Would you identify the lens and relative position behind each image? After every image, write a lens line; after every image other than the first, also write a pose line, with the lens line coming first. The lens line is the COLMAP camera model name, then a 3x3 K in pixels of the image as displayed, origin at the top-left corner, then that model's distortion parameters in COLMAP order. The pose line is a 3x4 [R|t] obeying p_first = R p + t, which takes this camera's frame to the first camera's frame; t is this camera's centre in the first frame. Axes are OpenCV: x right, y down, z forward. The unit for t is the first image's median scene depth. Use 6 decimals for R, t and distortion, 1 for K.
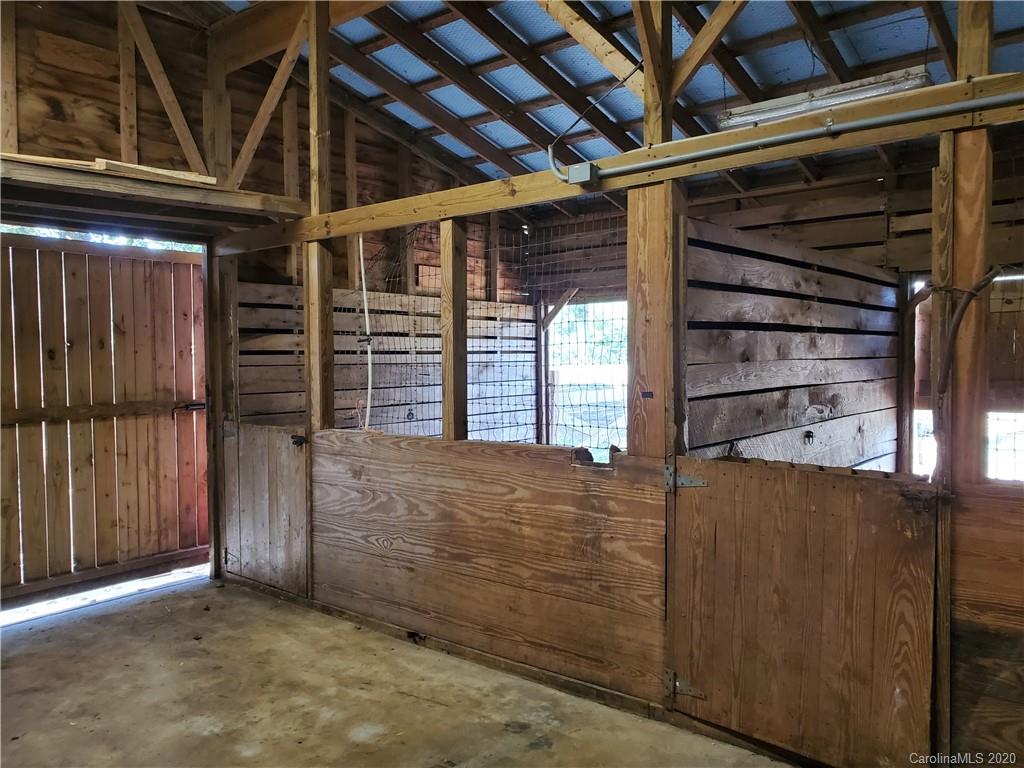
lens RADIAL K [[791.1, 0, 528.8], [0, 791.1, 382.2], [0, 0, 1]] dist [0.018866, -0.003229]
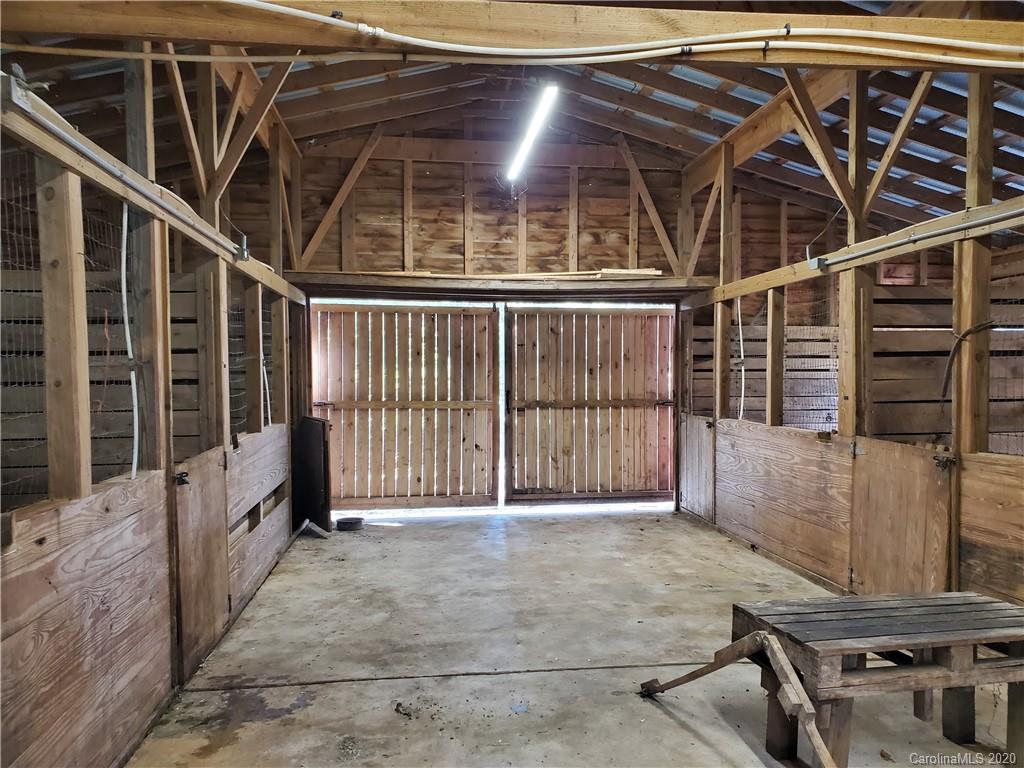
lens RADIAL K [[791.1, 0, 516.8], [0, 791.1, 382.5], [0, 0, 1]] dist [0.018866, -0.003229]
pose [[0.724761, 0.013523, -0.688868, 0.554268], [-0.026470, 0.999616, -0.008226, 0.010917], [0.688492, 0.024196, 0.724840, -0.458337]]
